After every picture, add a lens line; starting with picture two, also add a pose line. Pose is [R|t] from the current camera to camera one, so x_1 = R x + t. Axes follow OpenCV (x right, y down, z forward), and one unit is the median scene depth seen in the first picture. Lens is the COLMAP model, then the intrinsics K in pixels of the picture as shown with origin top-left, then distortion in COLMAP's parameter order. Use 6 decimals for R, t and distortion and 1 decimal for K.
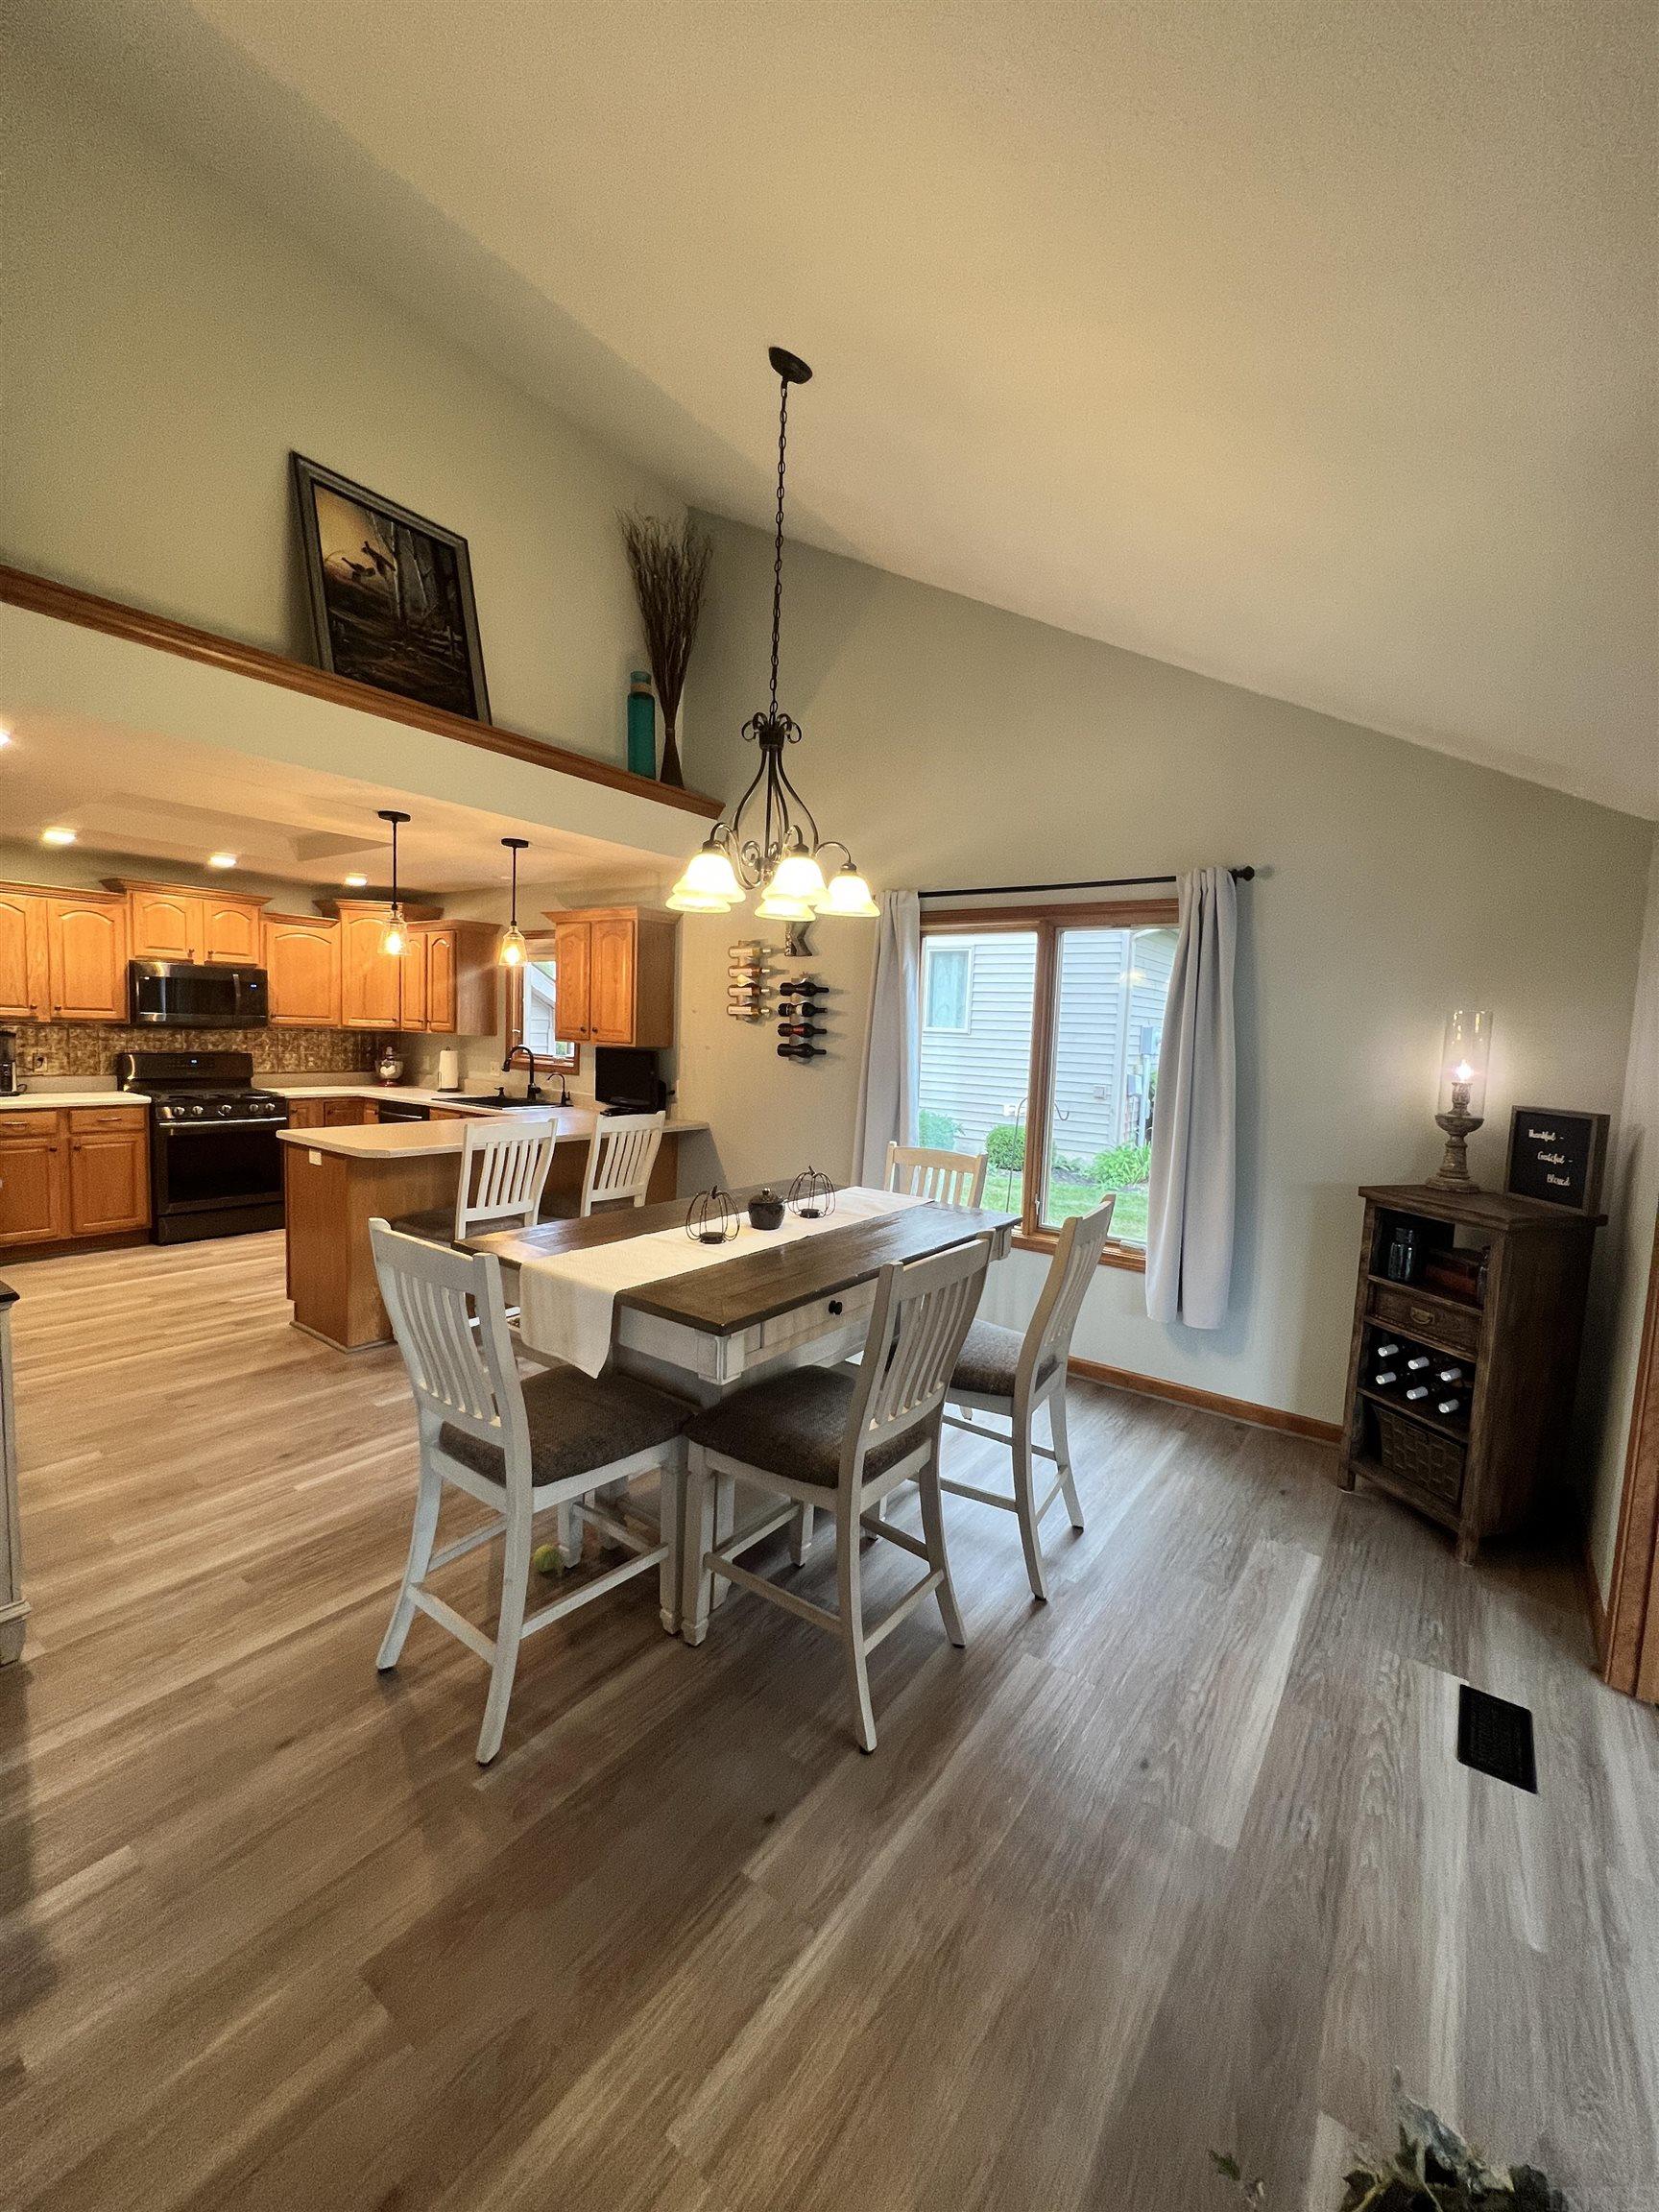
lens RADIAL K [[884.9, 0, 834.6], [0, 884.9, 1102.7], [0, 0, 1]] dist [-0.002470, 0.000864]
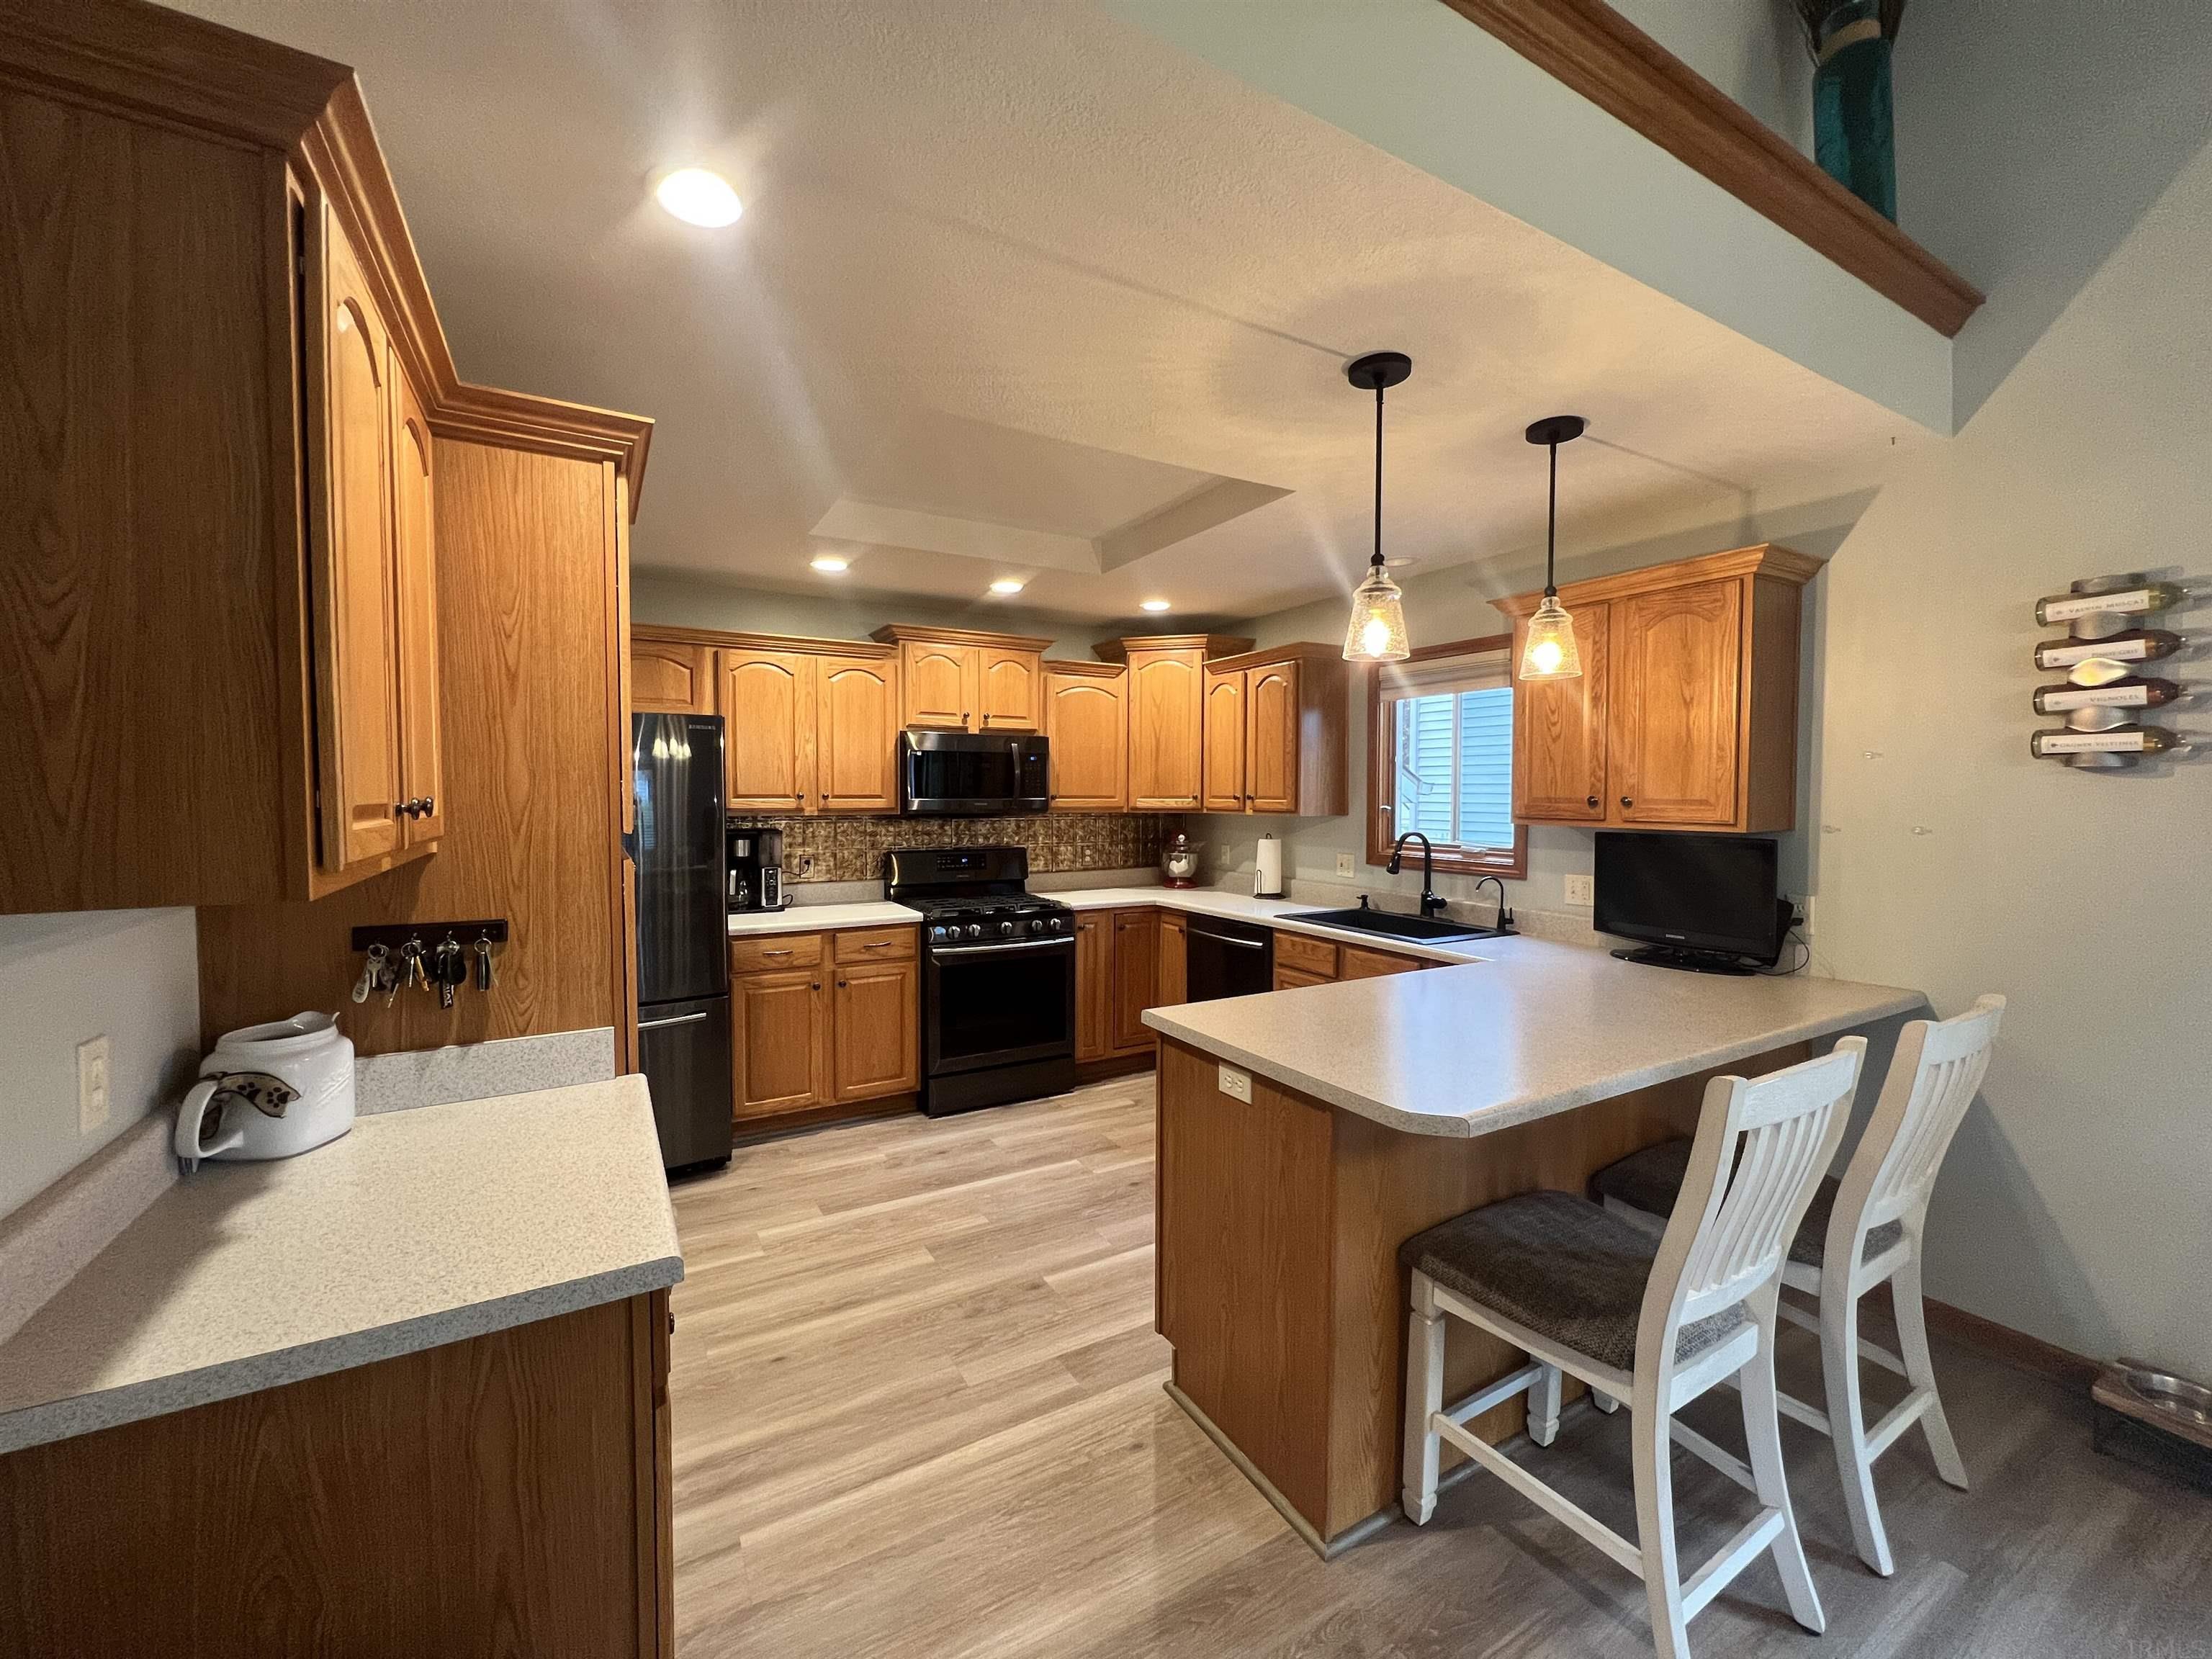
lens RADIAL K [[884.9, 0, 1104.5], [0, 884.9, 820.4], [0, 0, 1]] dist [-0.002470, 0.000864]
pose [[0.913212, -0.024806, -0.406729, -0.335441], [0.000117, 0.998161, -0.060614, -0.038525], [0.407485, 0.055305, 0.911536, 0.387837]]
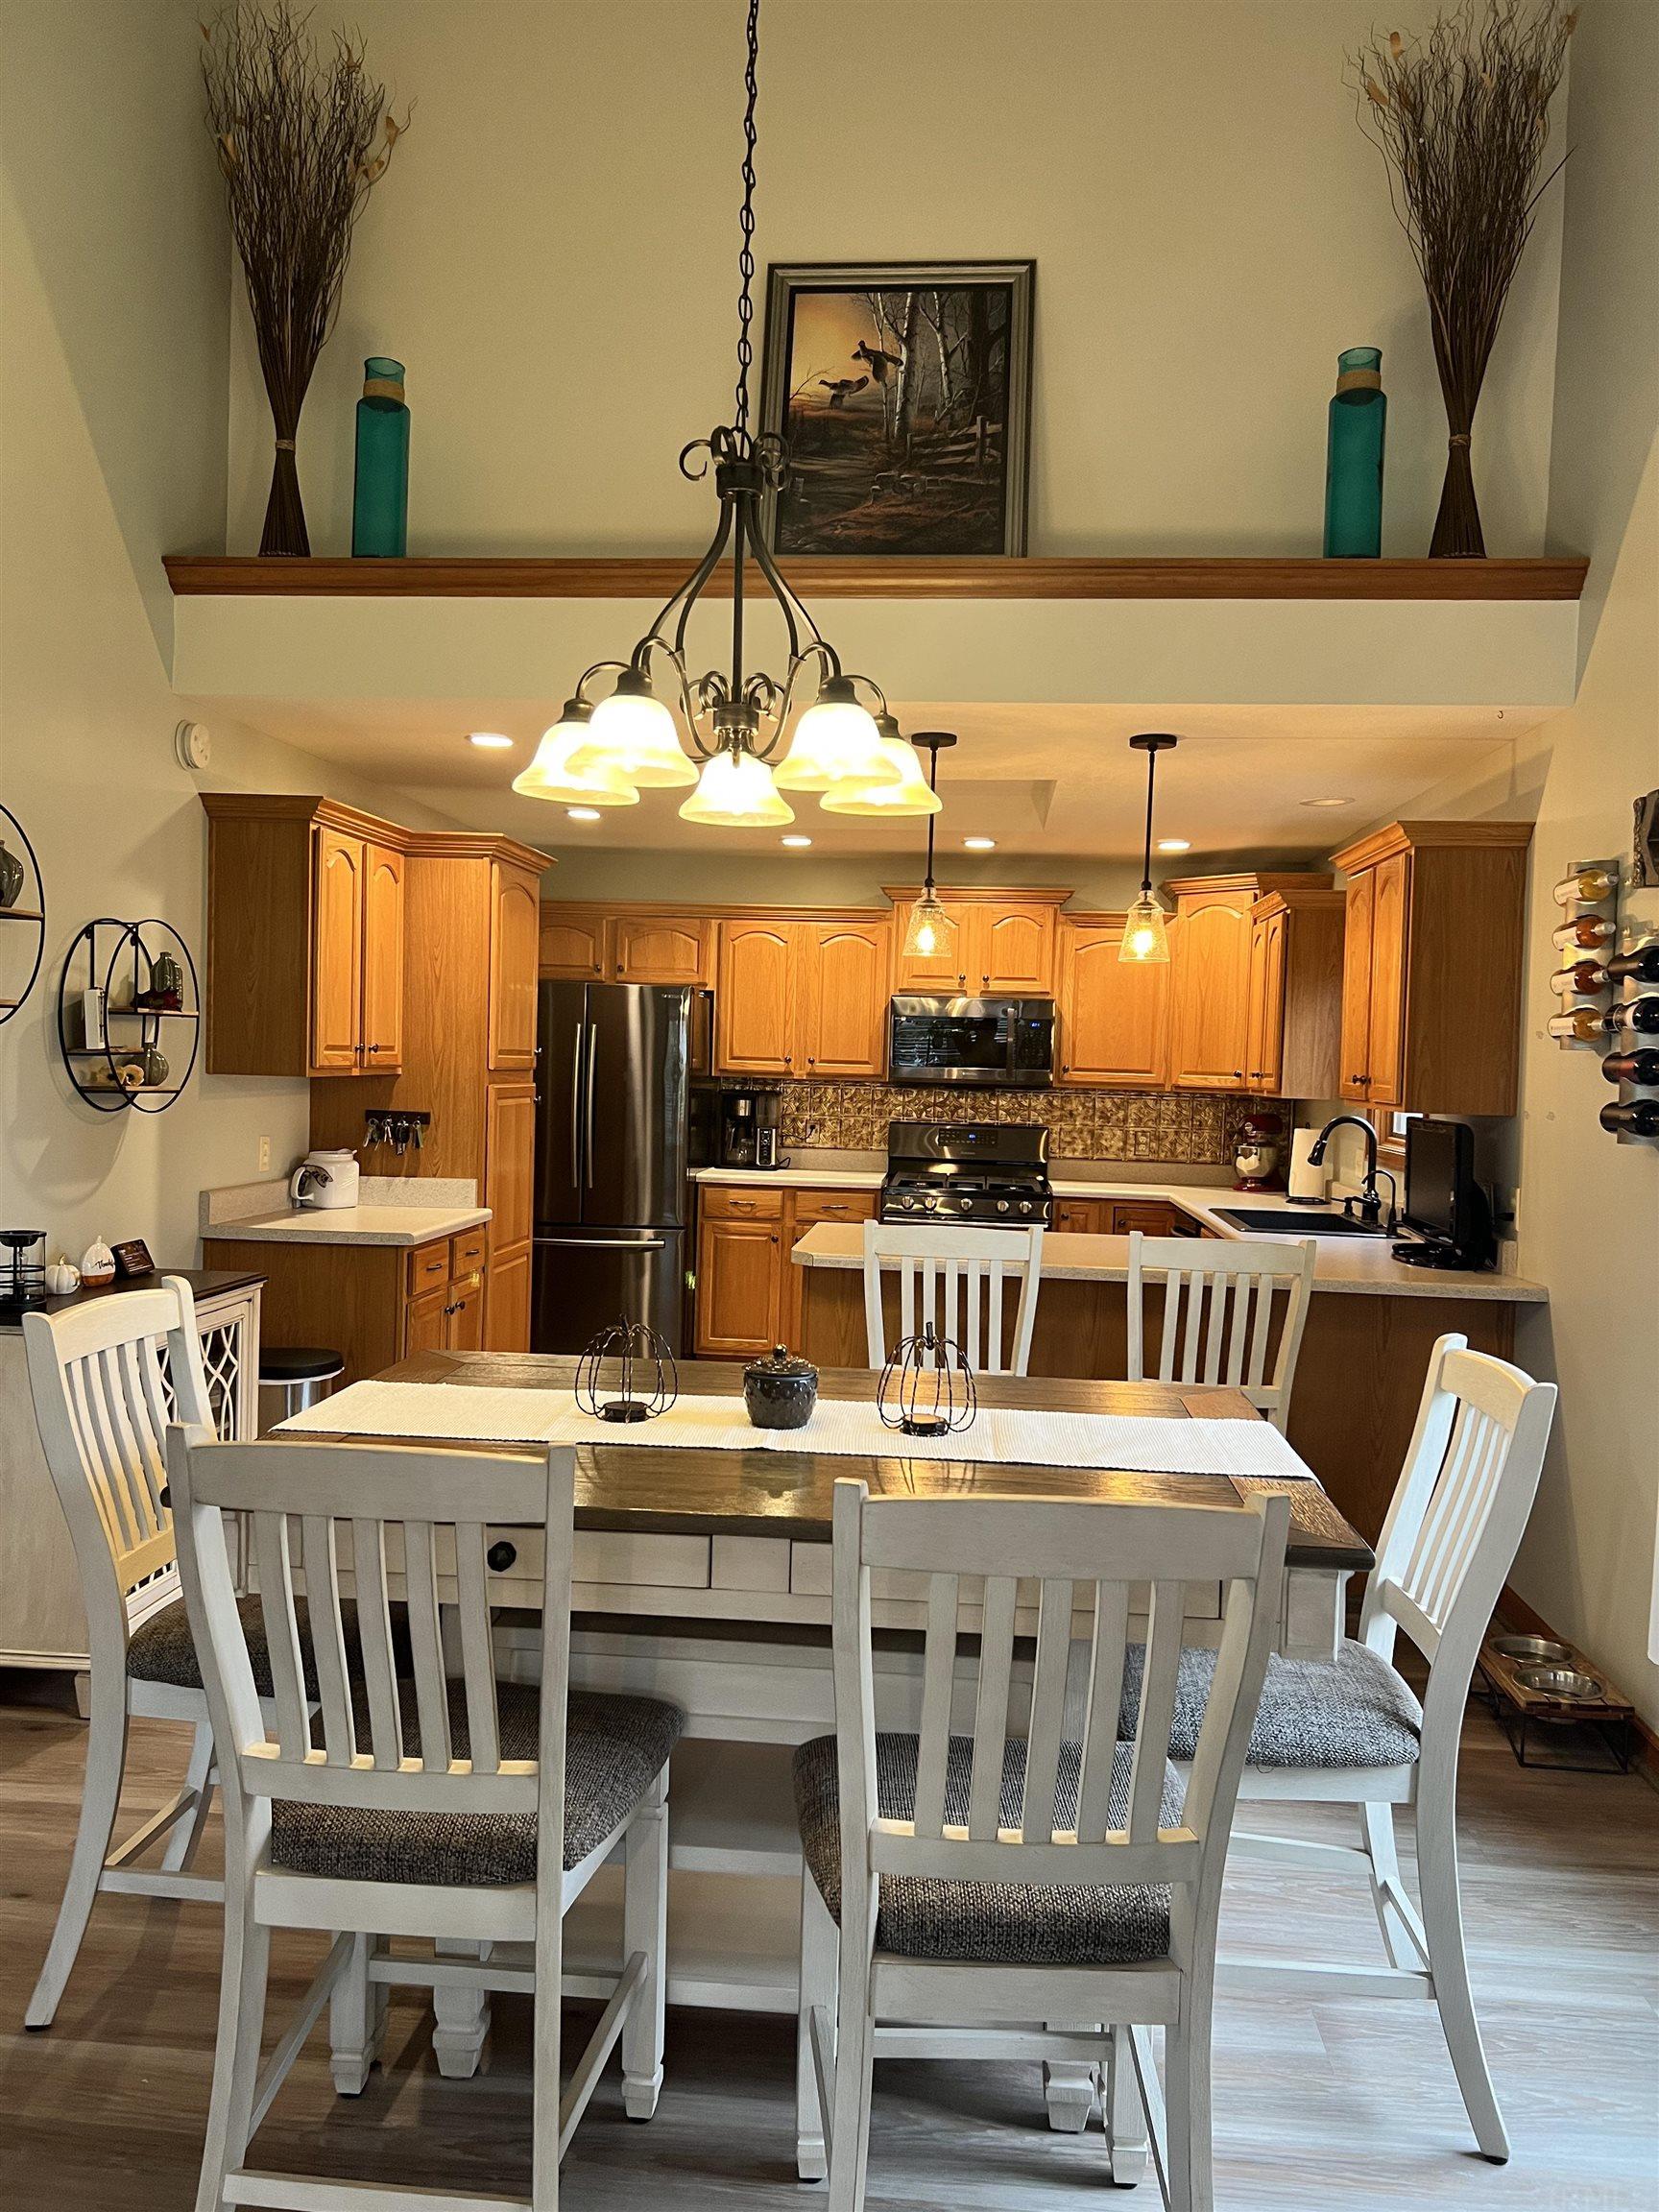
lens RADIAL K [[1653.4, 0, 815.4], [0, 1653.4, 1108.8], [0, 0, 1]] dist [0.062712, -0.068477]
pose [[0.505049, 0.002411, -0.863087, 0.370697], [-0.082790, 0.995520, -0.045666, 0.001758], [0.859111, 0.094519, 0.502986, 0.266212]]
